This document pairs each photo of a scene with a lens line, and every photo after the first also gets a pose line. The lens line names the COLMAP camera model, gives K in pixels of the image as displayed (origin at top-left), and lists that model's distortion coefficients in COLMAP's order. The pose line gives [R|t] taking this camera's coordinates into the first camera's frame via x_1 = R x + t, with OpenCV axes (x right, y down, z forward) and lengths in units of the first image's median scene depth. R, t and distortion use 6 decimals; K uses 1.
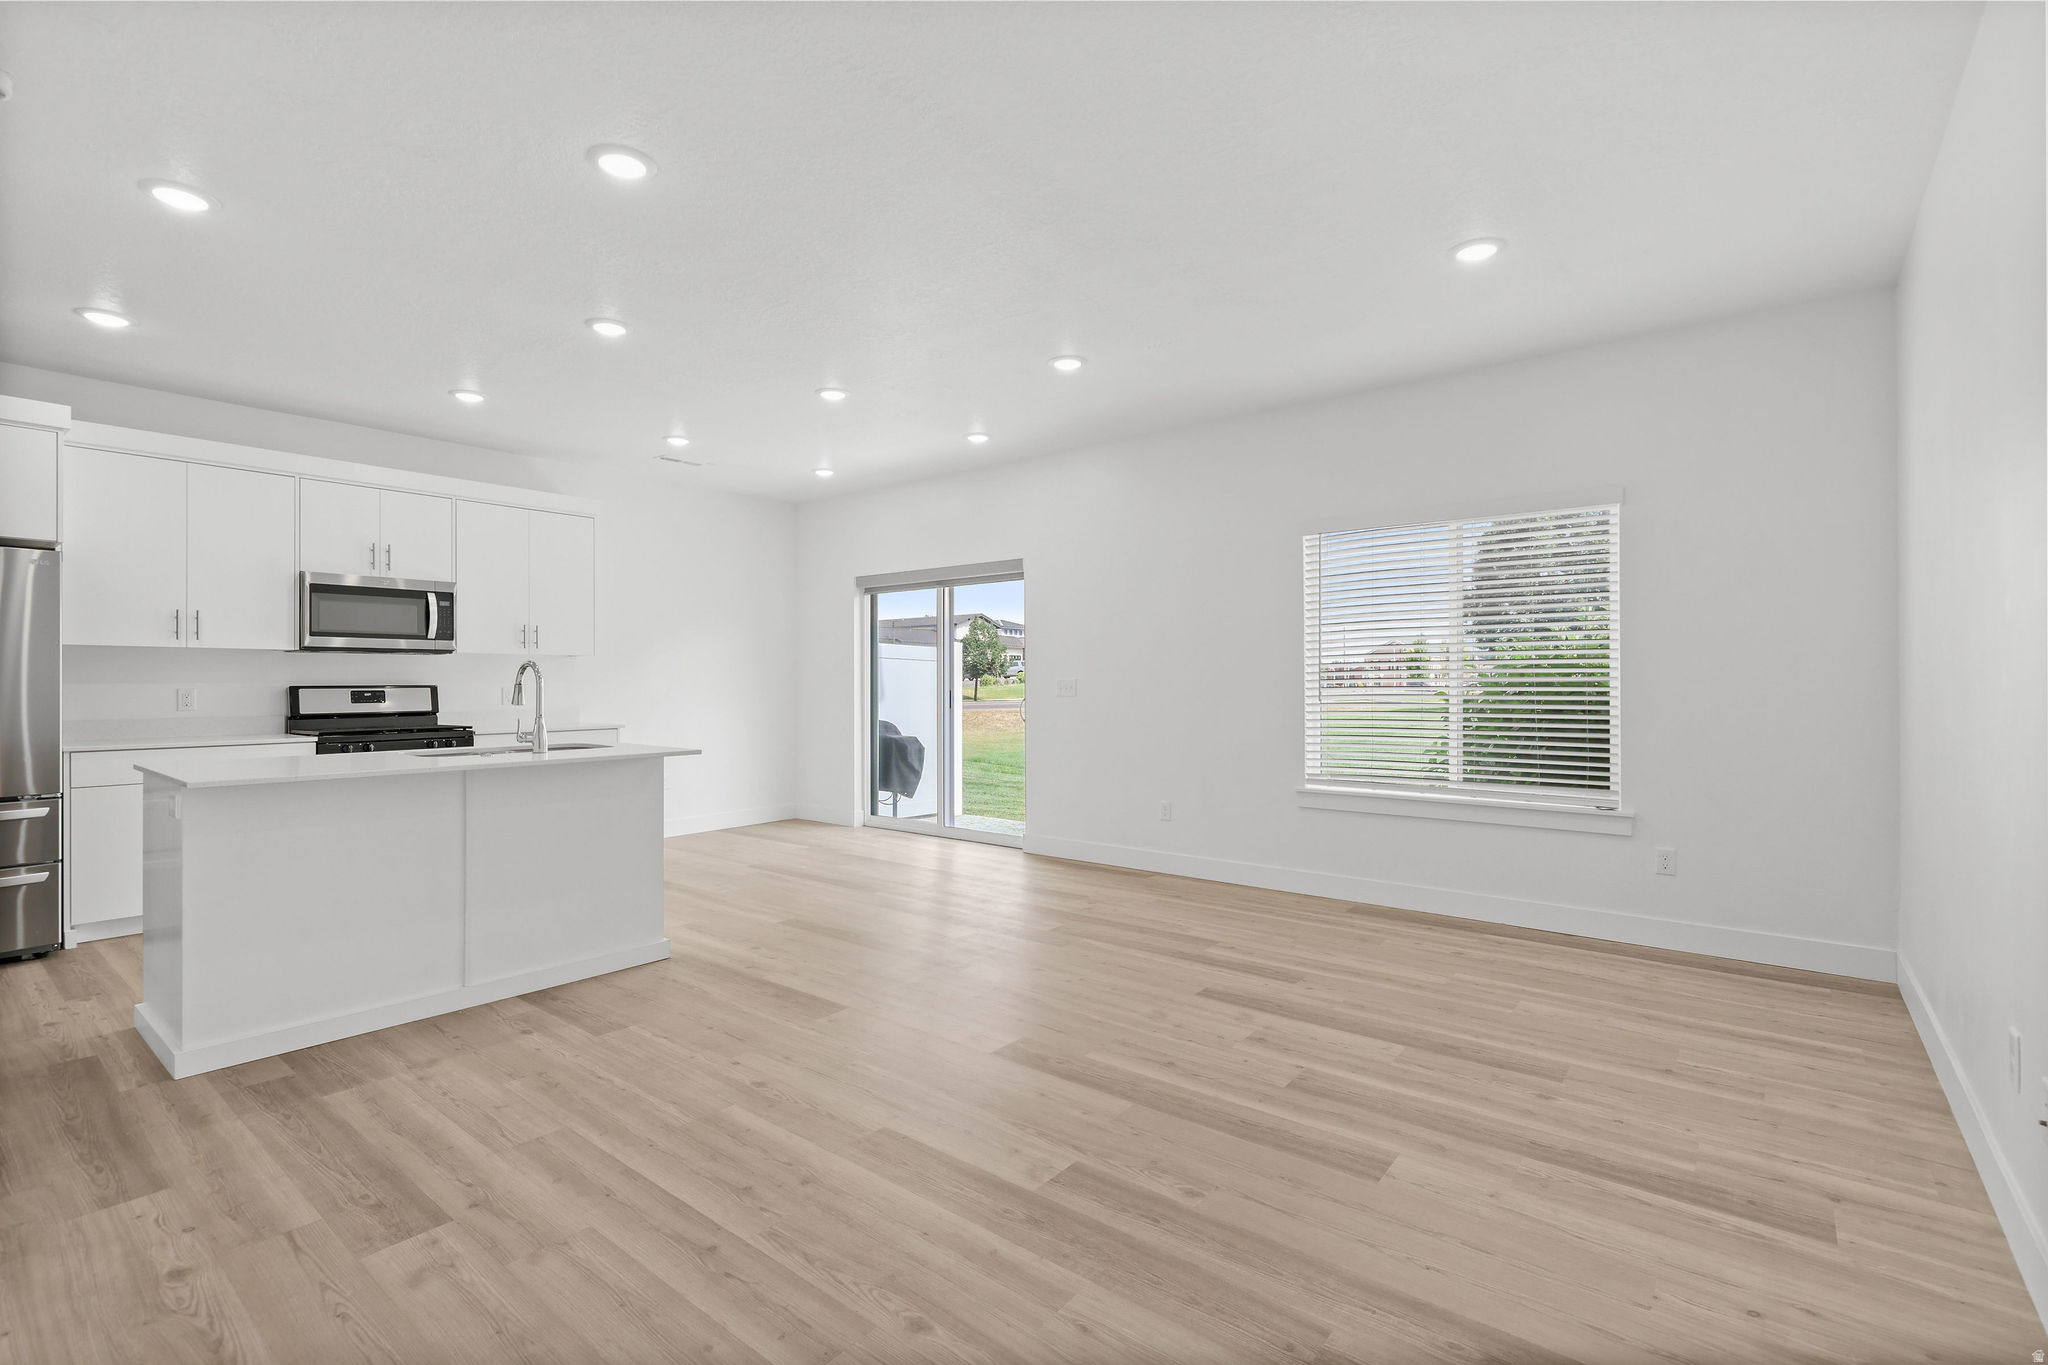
lens RADIAL K [[929.0, 0, 996.6], [0, 929.0, 678.5], [0, 0, 1]] dist [0.002811, -0.000738]
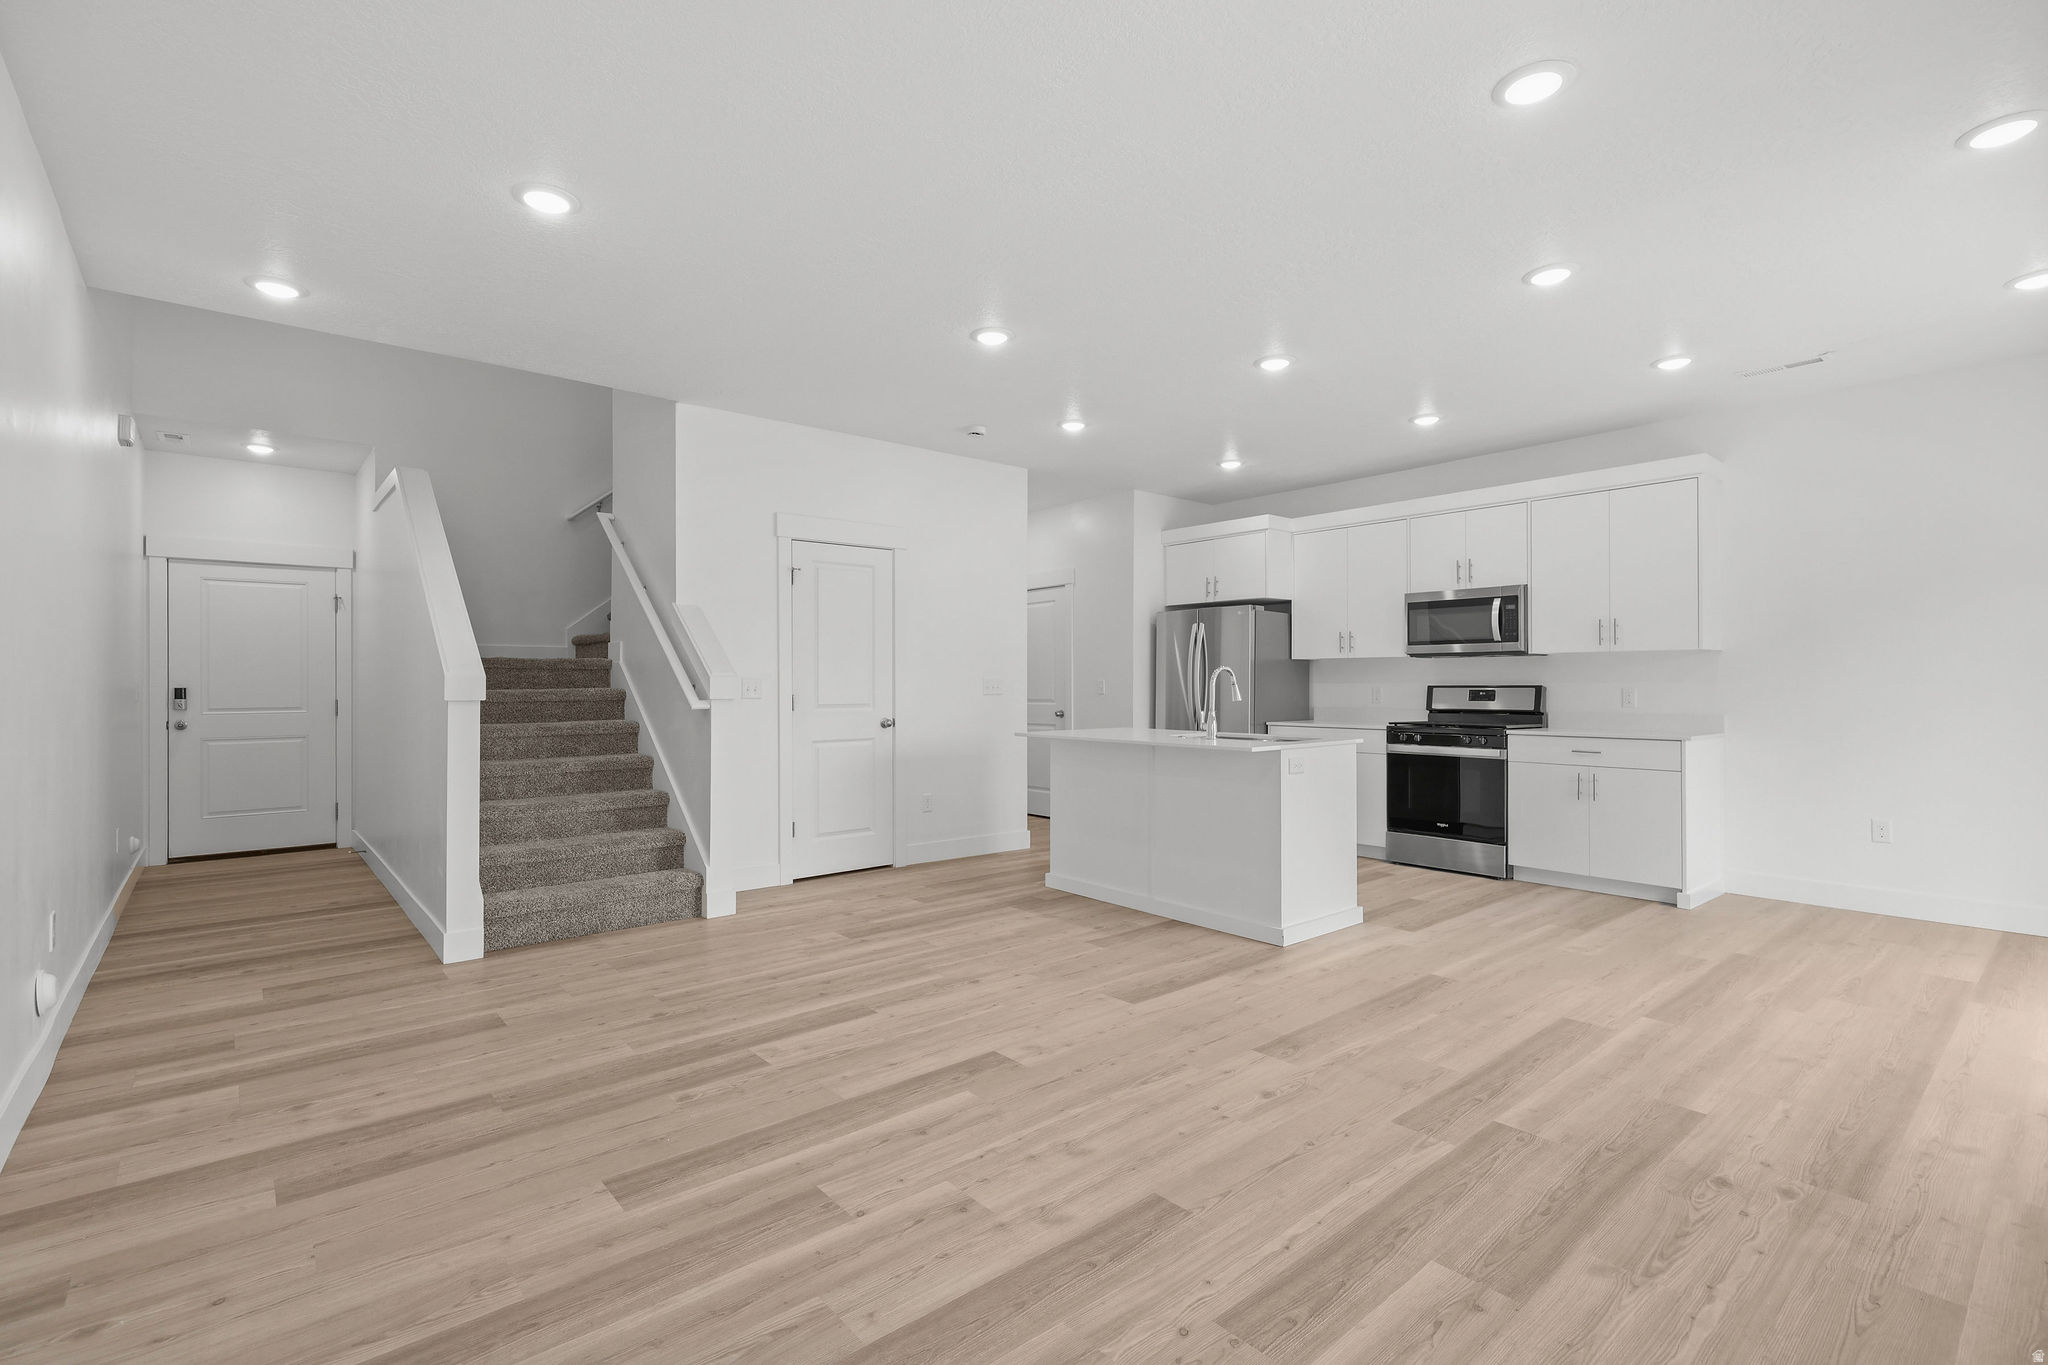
lens RADIAL K [[929.0, 0, 1015.9], [0, 929.0, 680.3], [0, 0, 1]] dist [0.002811, -0.000738]
pose [[-0.175345, -0.002532, -0.984504, 0.945260], [0.003891, 0.999987, -0.003265, 0.004760], [0.984499, -0.004403, -0.175333, 1.157960]]
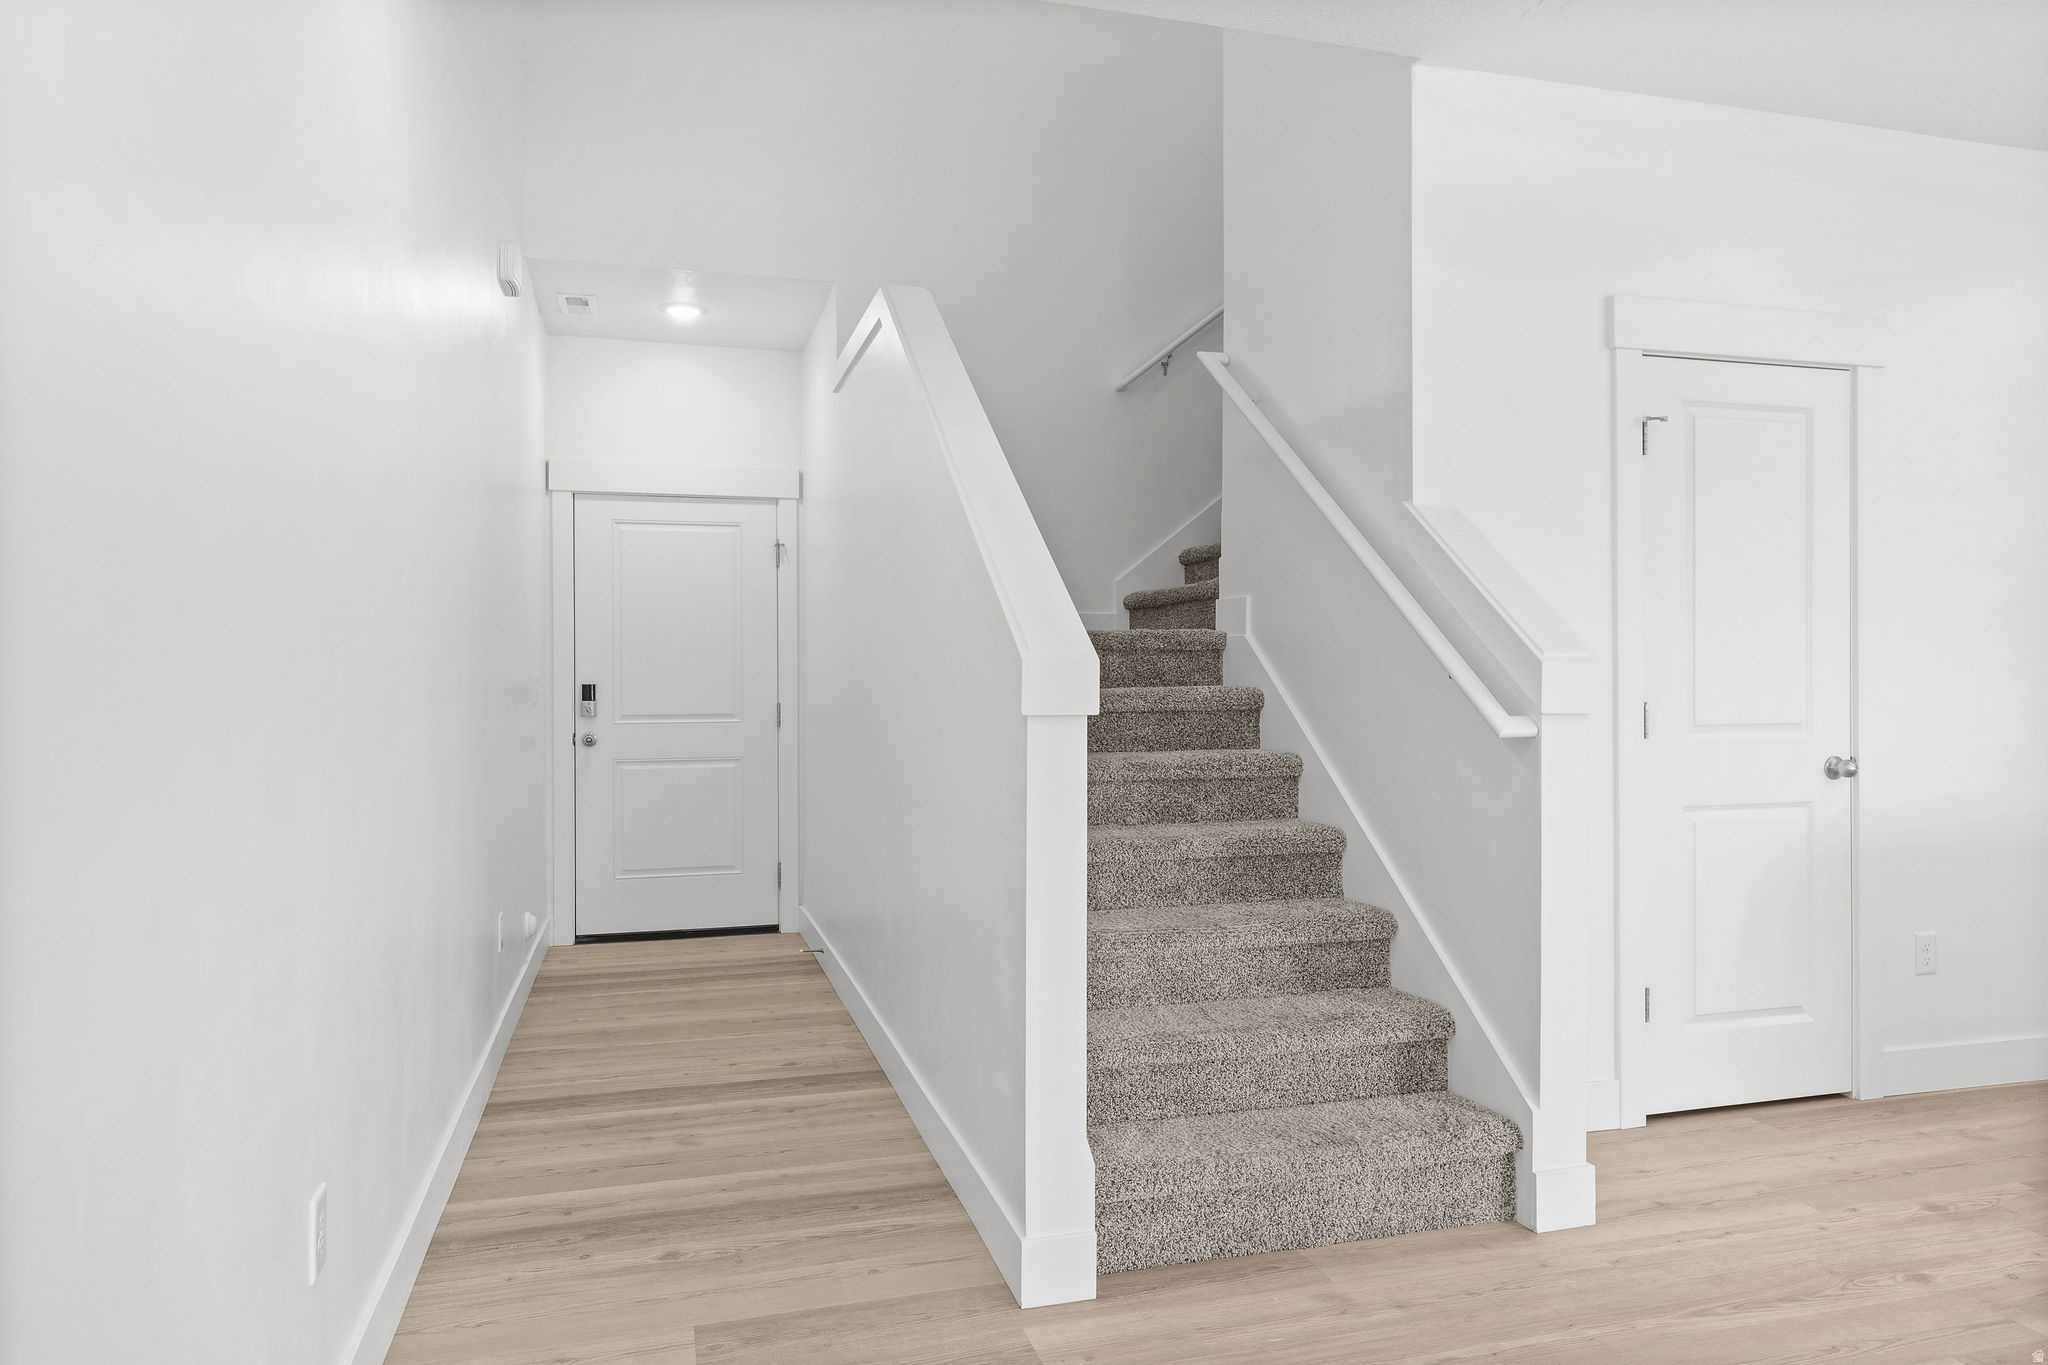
lens RADIAL K [[1335.5, 0, 1026.5], [0, 1335.5, 681.8], [0, 0, 1]] dist [0.002926, -0.000669]
pose [[-0.568424, 0.002101, -0.822733, 0.506616], [0.003201, 0.999995, 0.000342, 0.005428], [0.822730, -0.002439, -0.568428, 0.642147]]
